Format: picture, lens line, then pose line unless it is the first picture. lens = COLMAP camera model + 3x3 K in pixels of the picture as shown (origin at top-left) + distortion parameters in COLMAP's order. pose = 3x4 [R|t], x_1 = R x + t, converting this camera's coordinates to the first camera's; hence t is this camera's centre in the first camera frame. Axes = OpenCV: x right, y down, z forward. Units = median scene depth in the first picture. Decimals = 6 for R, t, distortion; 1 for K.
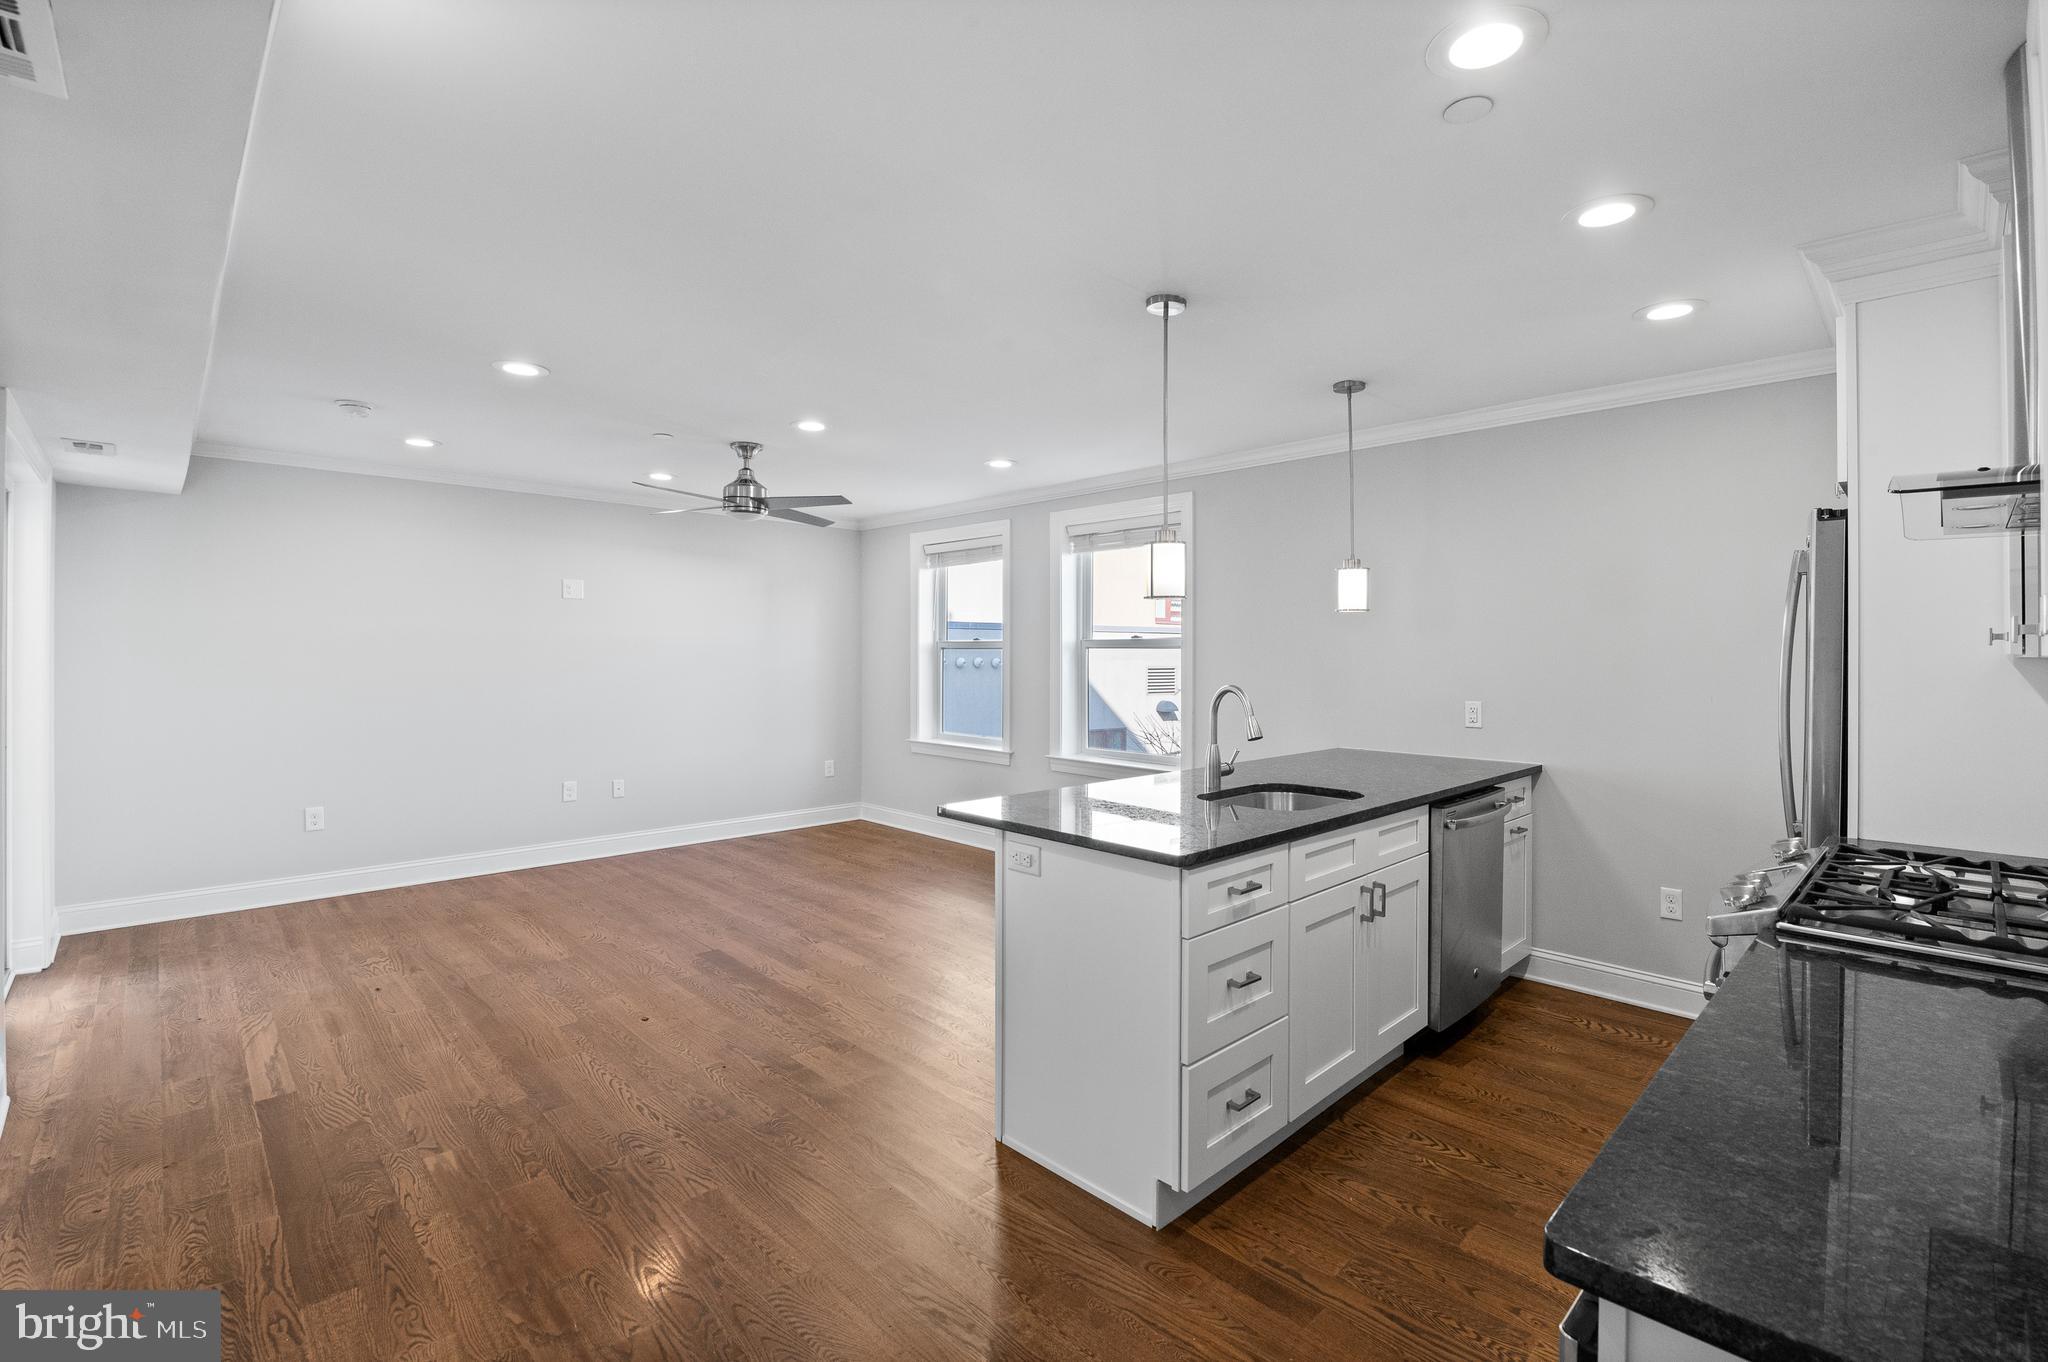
lens RADIAL K [[908.4, 0, 1021.1], [0, 908.4, 650.0], [0, 0, 1]] dist [0.003291, -0.009920]
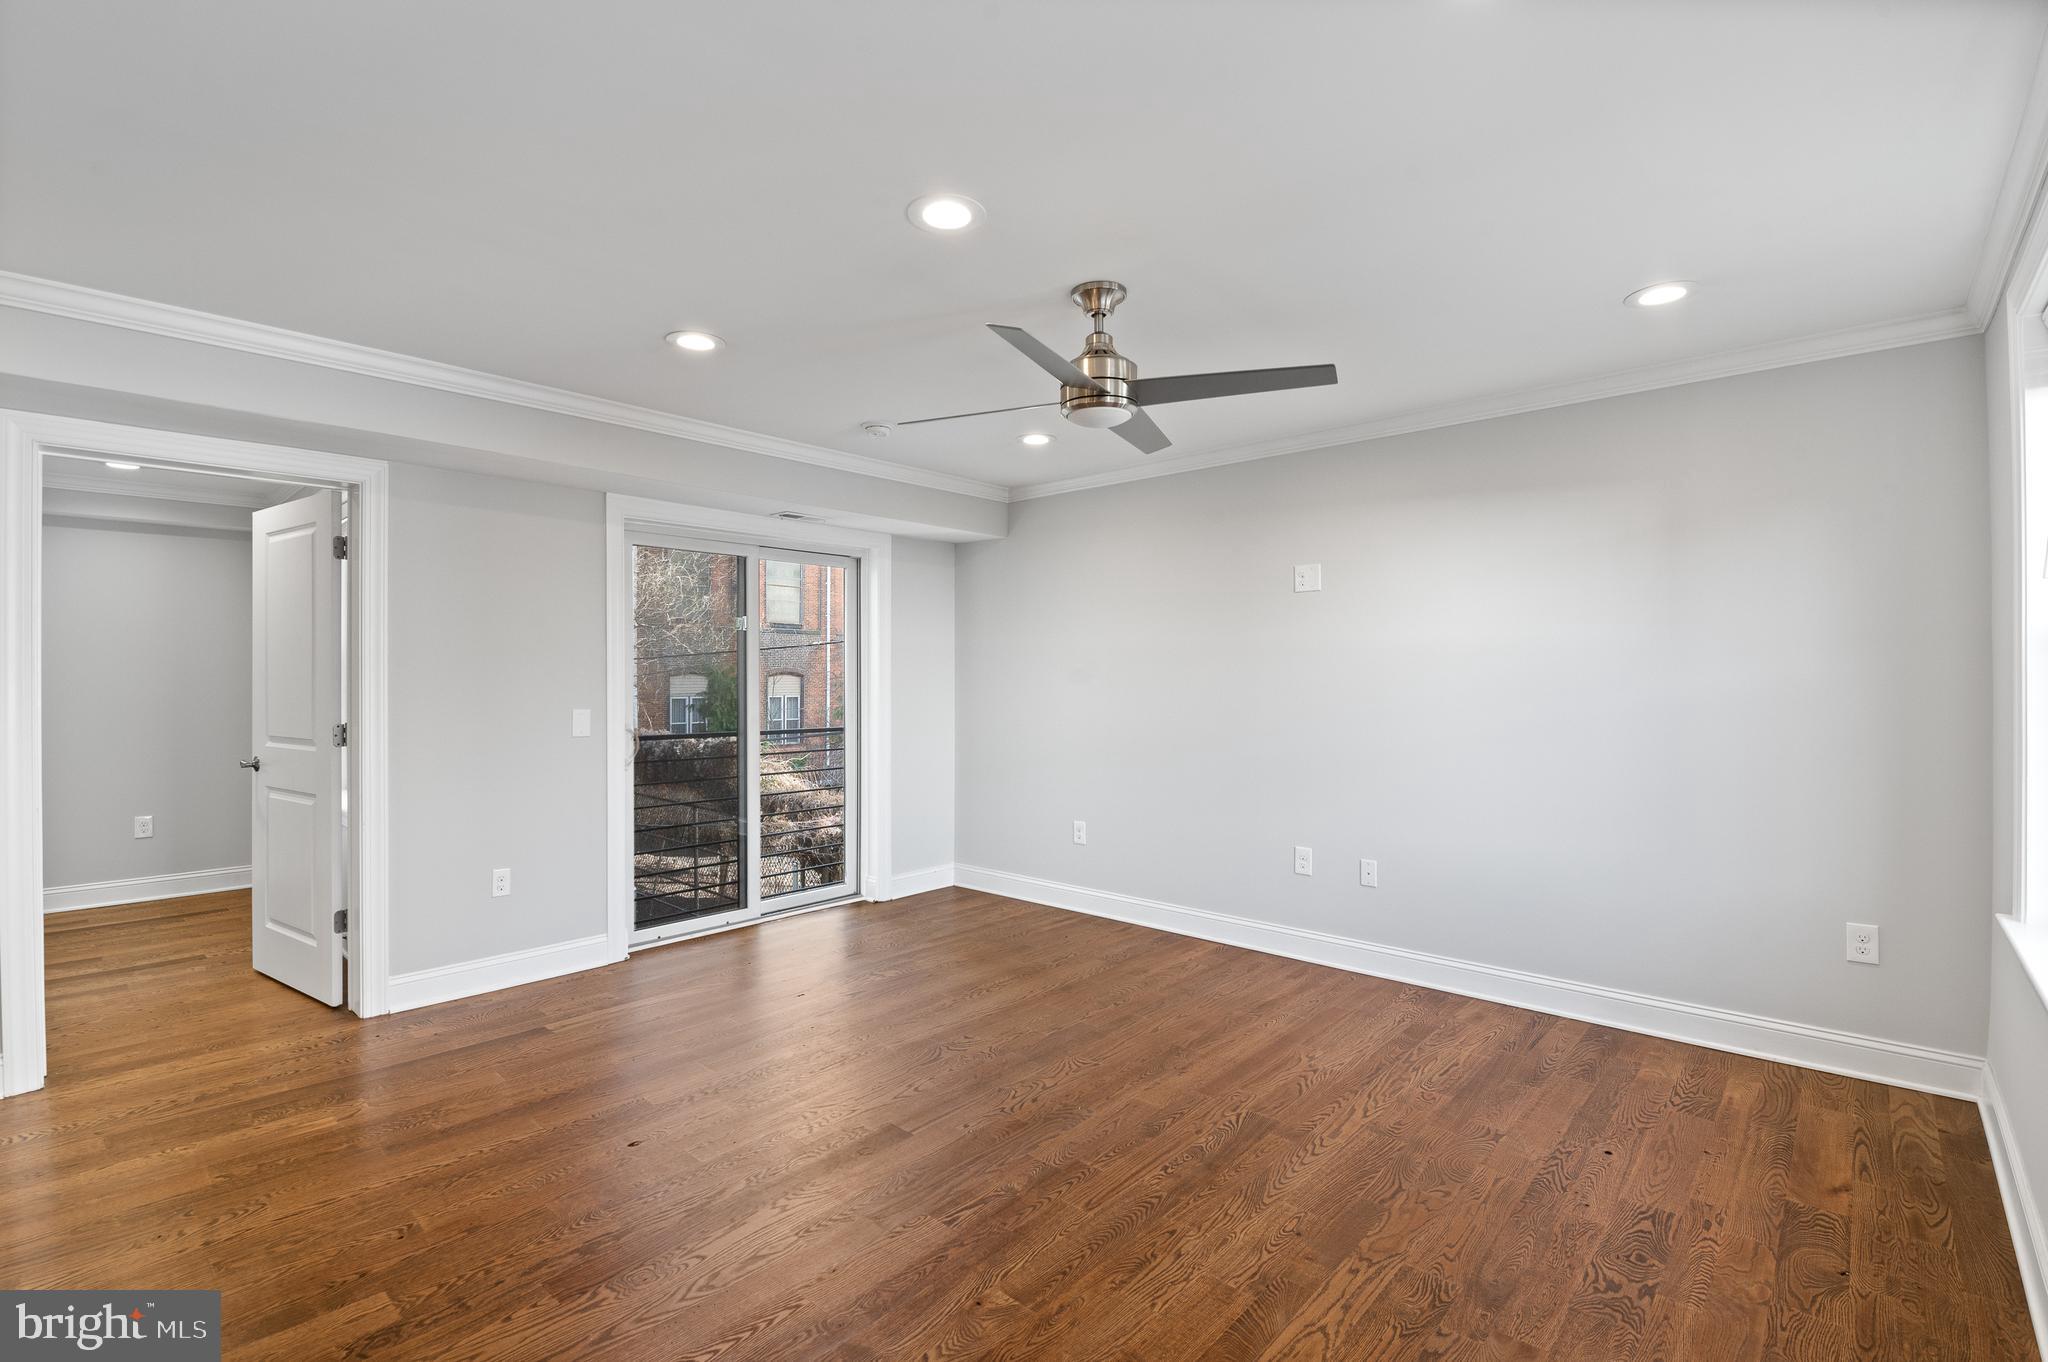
lens RADIAL K [[913.9, 0, 1011.5], [0, 913.9, 684.2], [0, 0, 1]] dist [0.000982, -0.011273]
pose [[0.065975, 0.001181, -0.997821, 0.342128], [0.003912, 0.999991, 0.001442, 0.023485], [0.997814, -0.003998, 0.065970, 1.195213]]
